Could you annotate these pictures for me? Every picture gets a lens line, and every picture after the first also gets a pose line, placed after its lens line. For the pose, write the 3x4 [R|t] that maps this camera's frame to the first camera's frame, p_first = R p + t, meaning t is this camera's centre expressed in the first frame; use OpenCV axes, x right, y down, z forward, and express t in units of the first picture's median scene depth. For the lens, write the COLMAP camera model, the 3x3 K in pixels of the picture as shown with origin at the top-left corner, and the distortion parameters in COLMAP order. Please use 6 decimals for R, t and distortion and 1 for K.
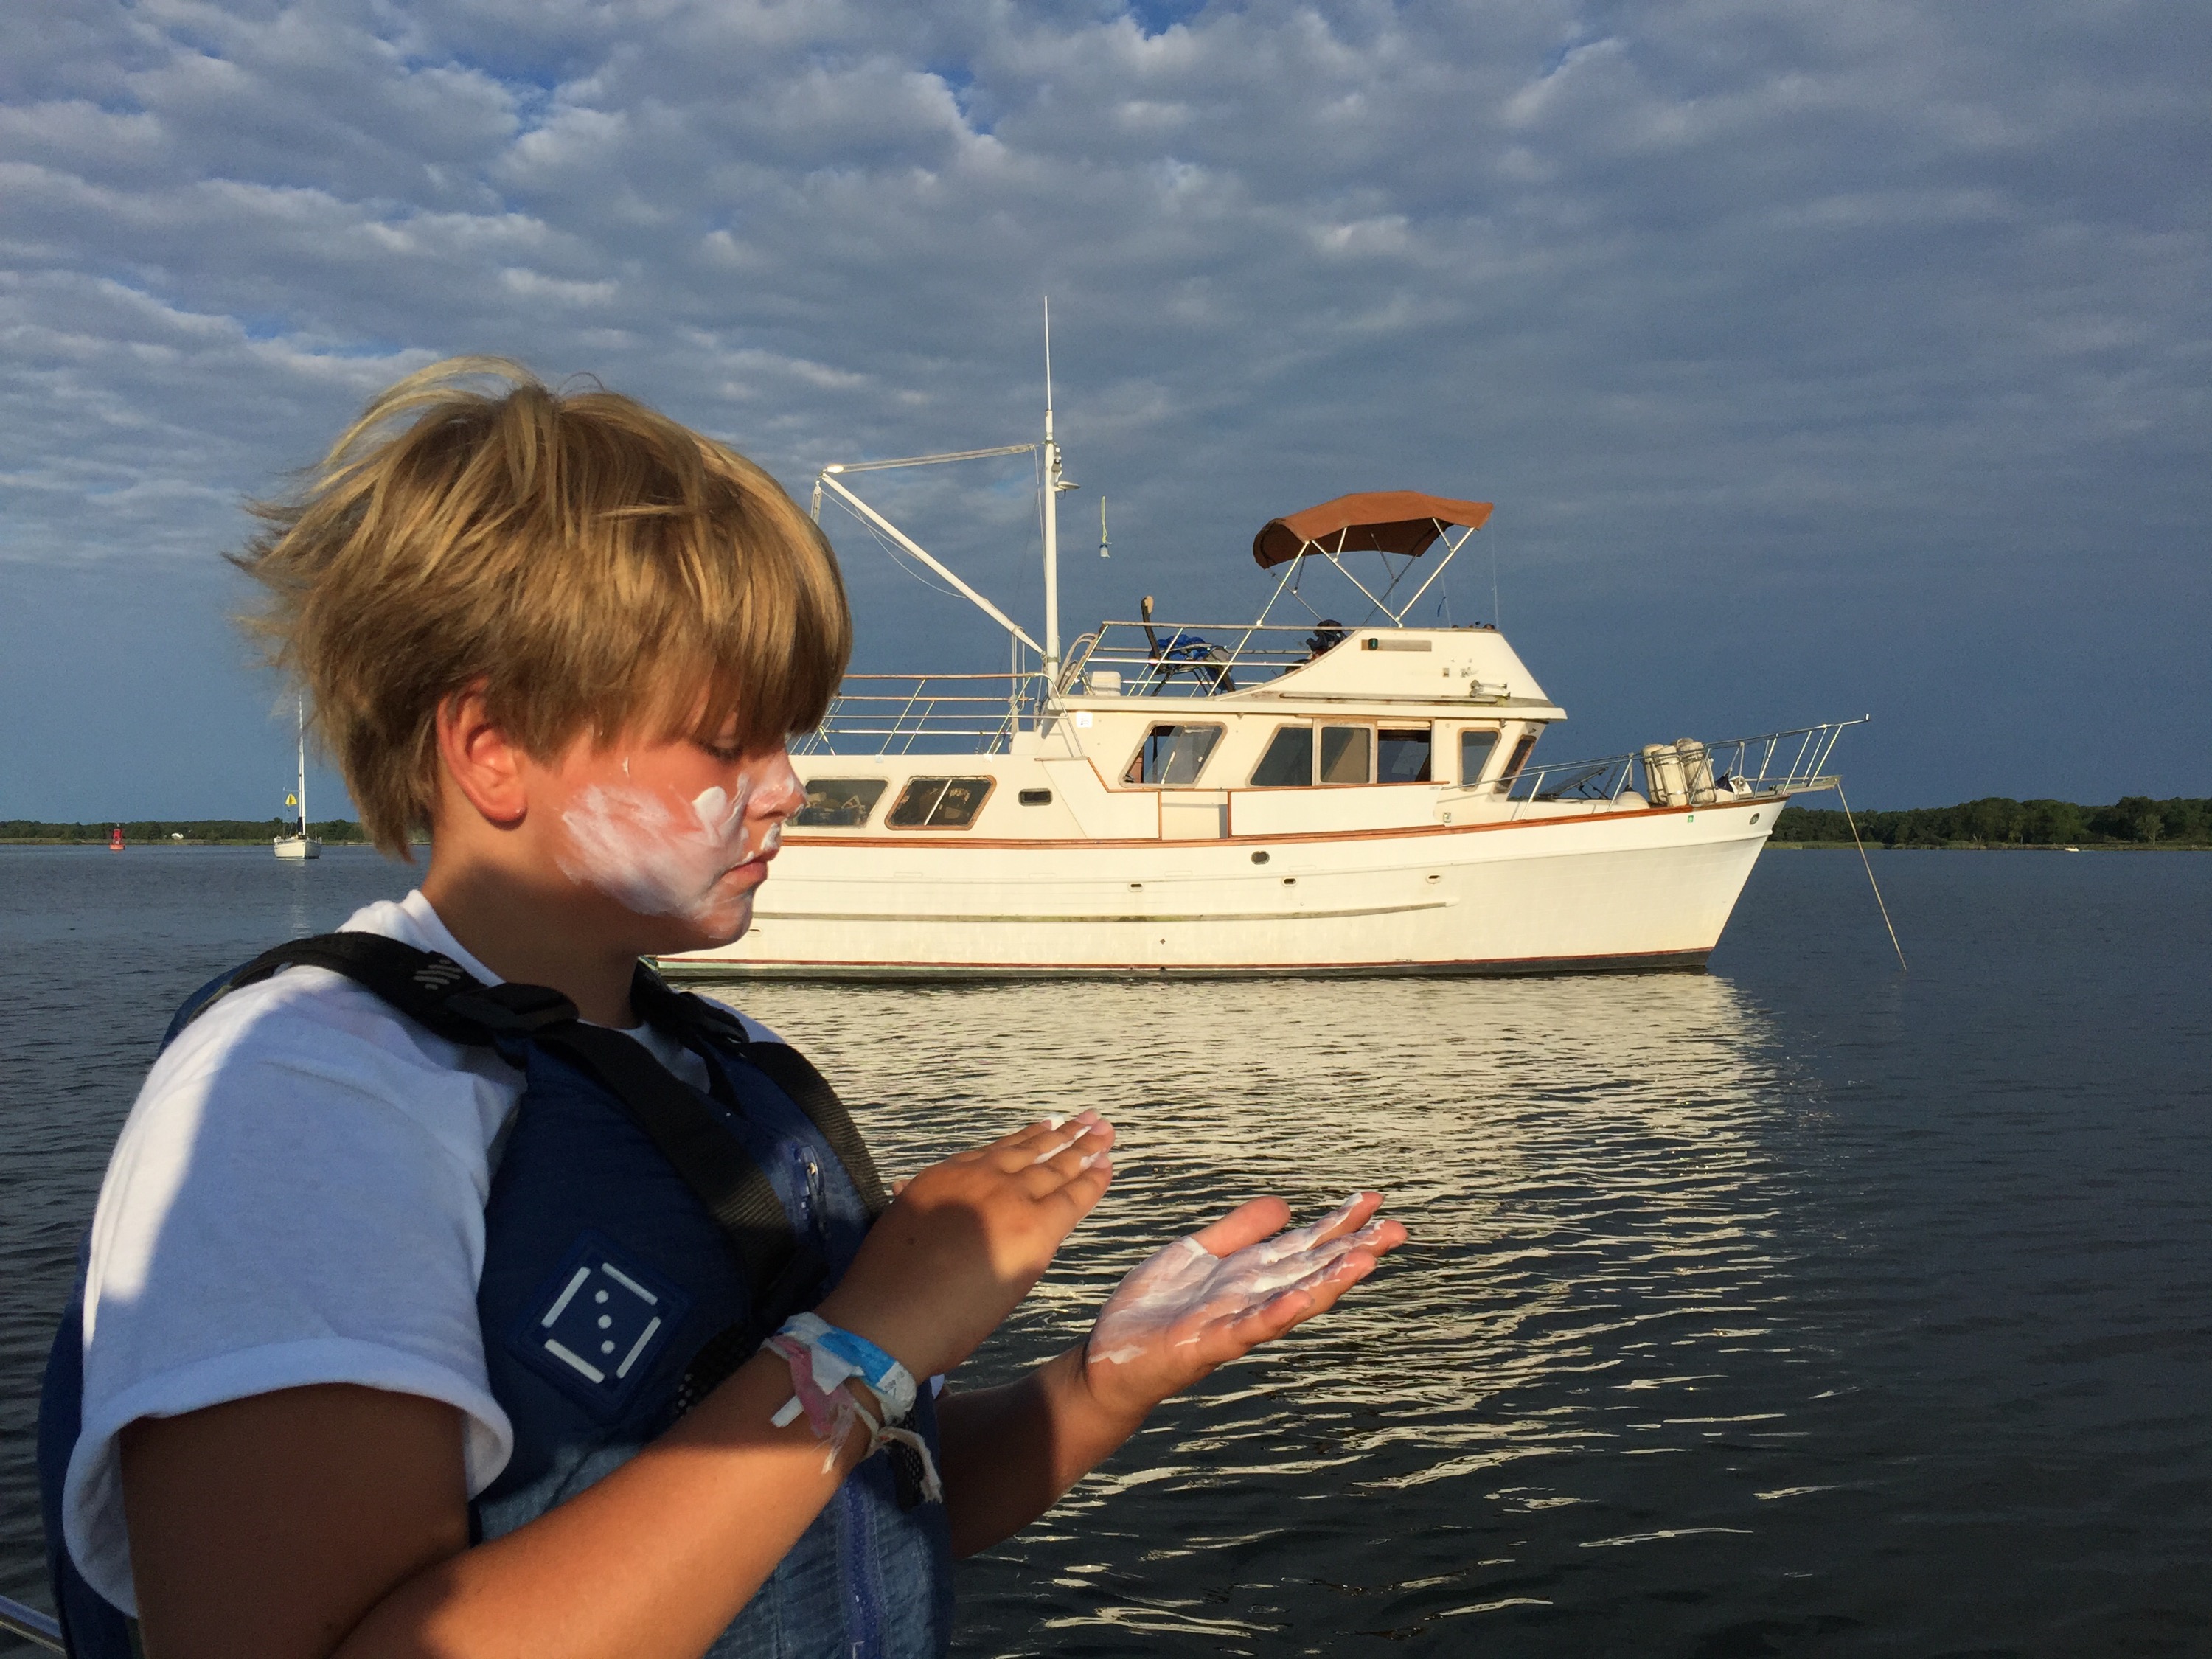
lens RADIAL K [[1931.8, 0, 1053.1], [0, 1931.8, 833.4], [0, 0, 1]] dist [0.006417, -0.002030]
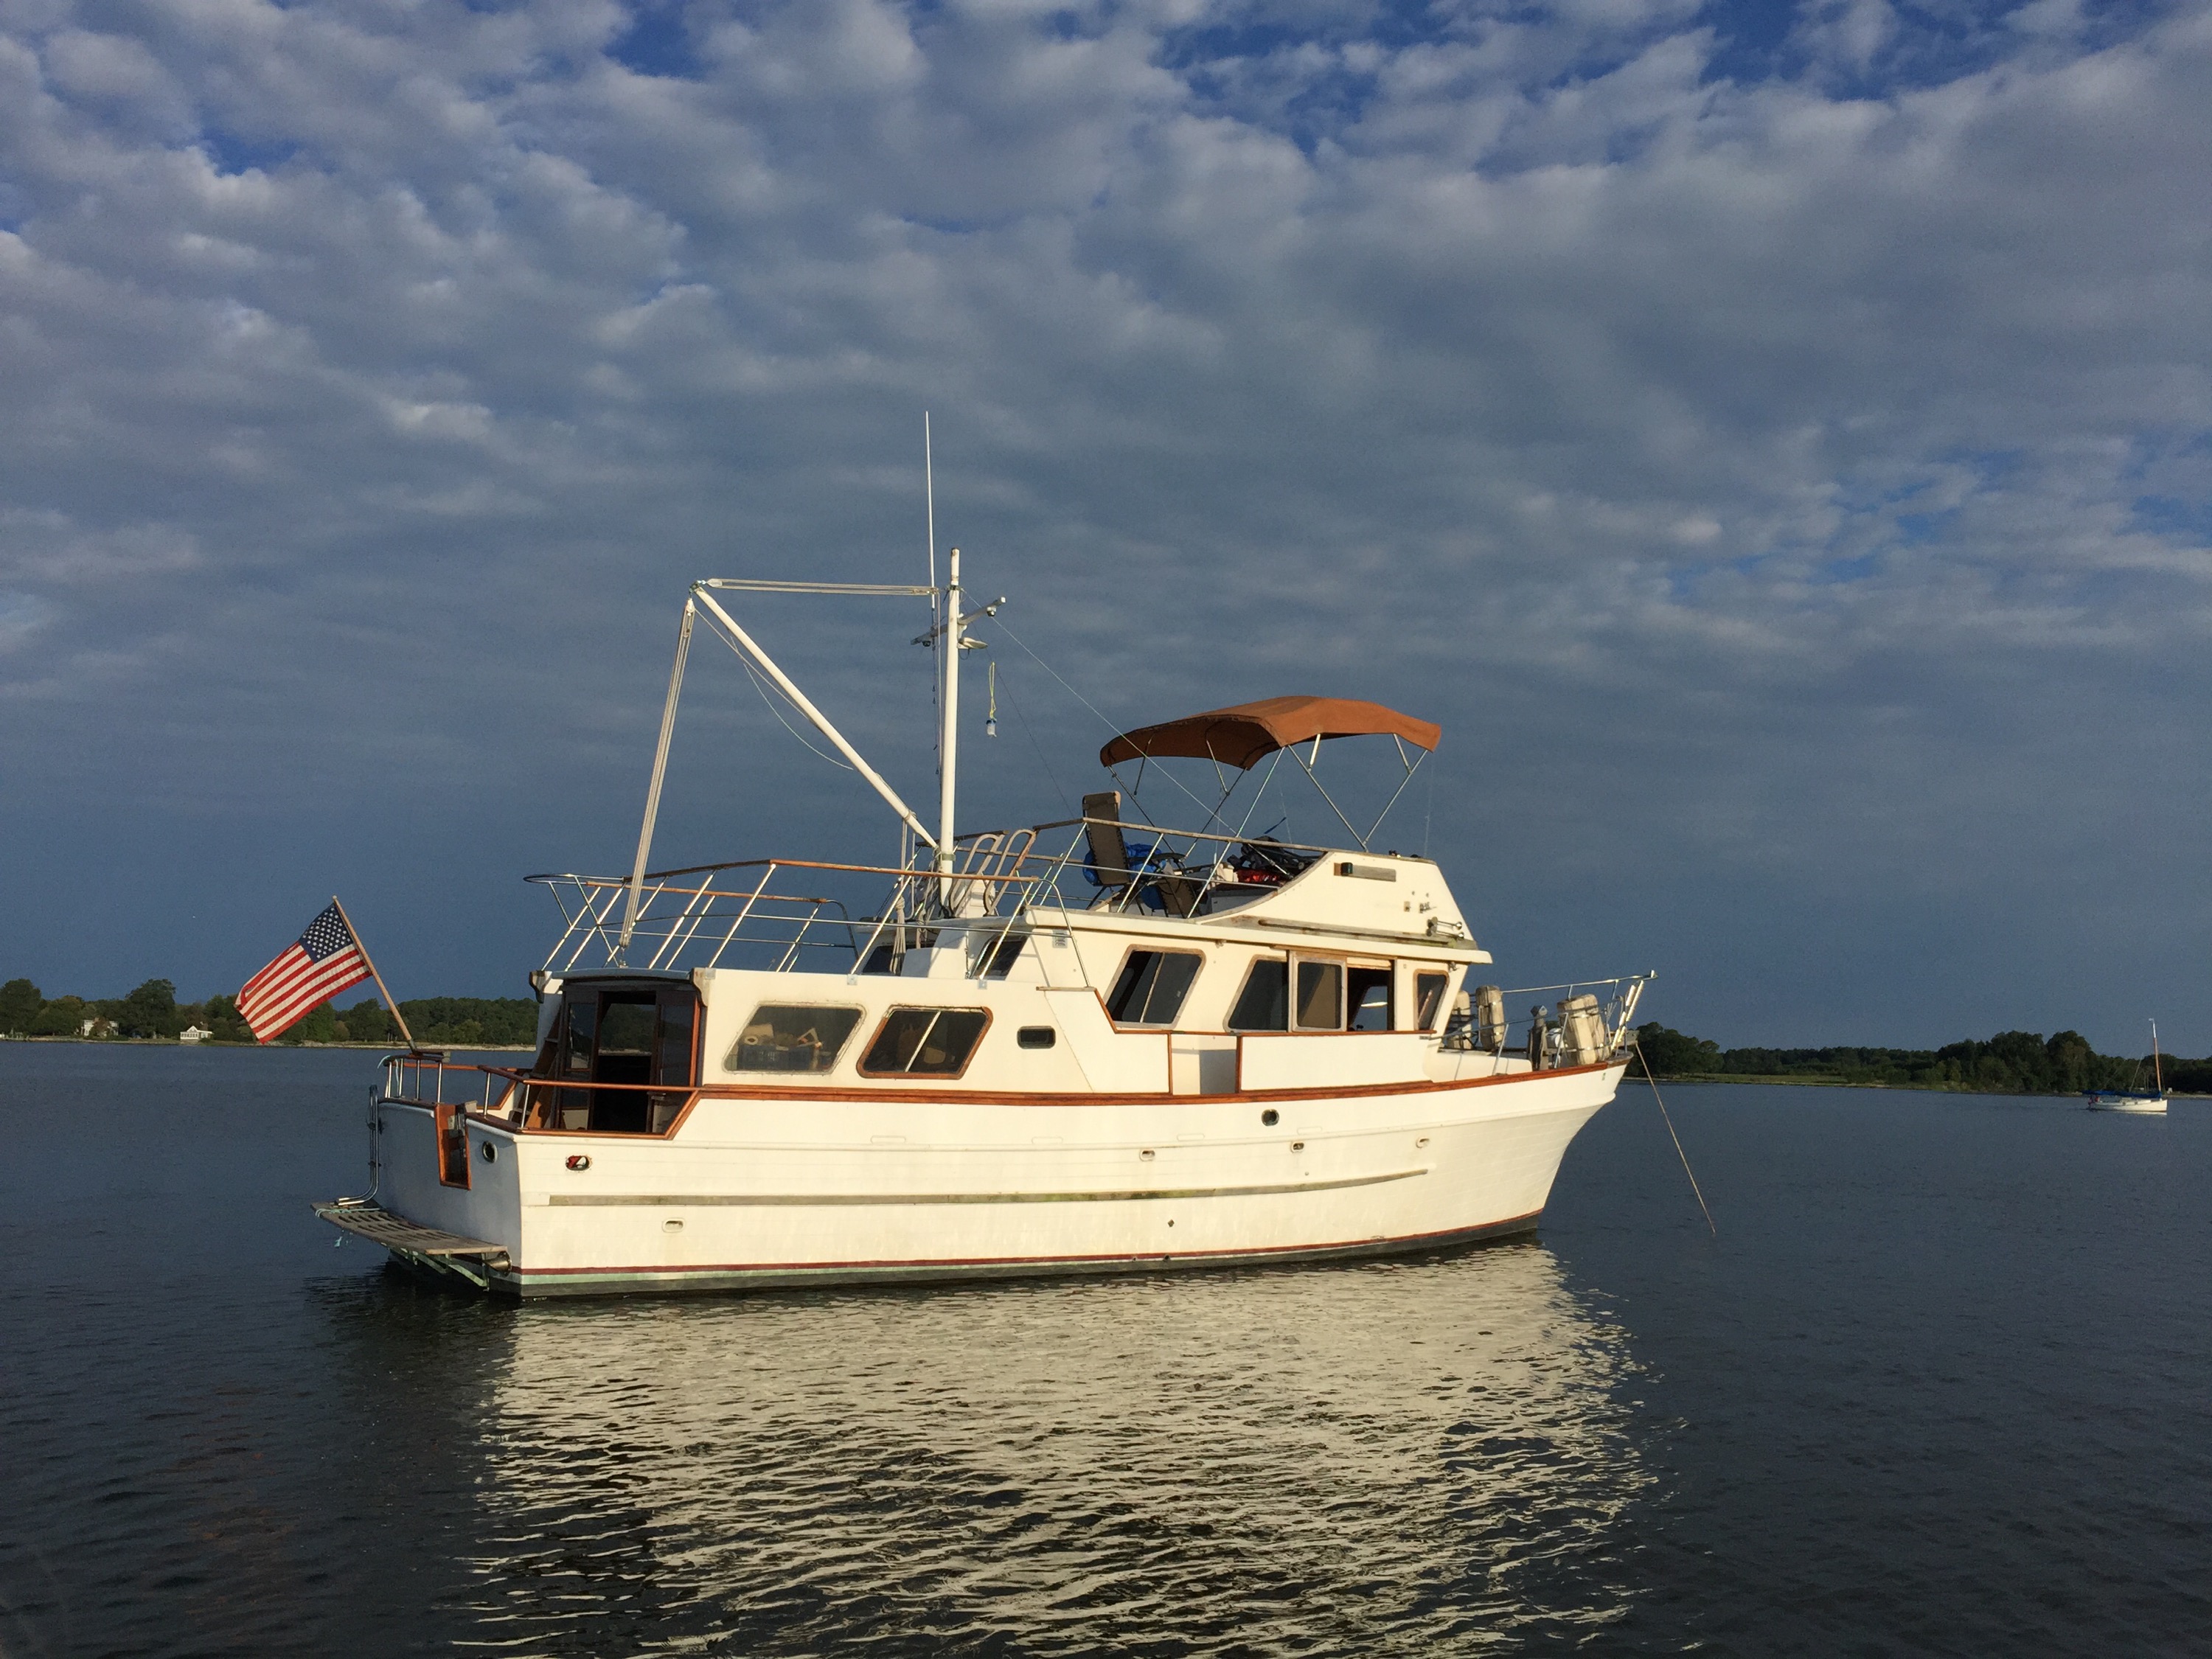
lens RADIAL K [[1883.3, 0, 1131.1], [0, 1883.3, 832.2], [0, 0, 1]] dist [0.066335, -0.127835]
pose [[0.864922, 0.080069, 0.495478, -0.342635], [-0.028467, 0.993430, -0.110845, -0.017189], [-0.501098, 0.081767, 0.861519, 0.310690]]
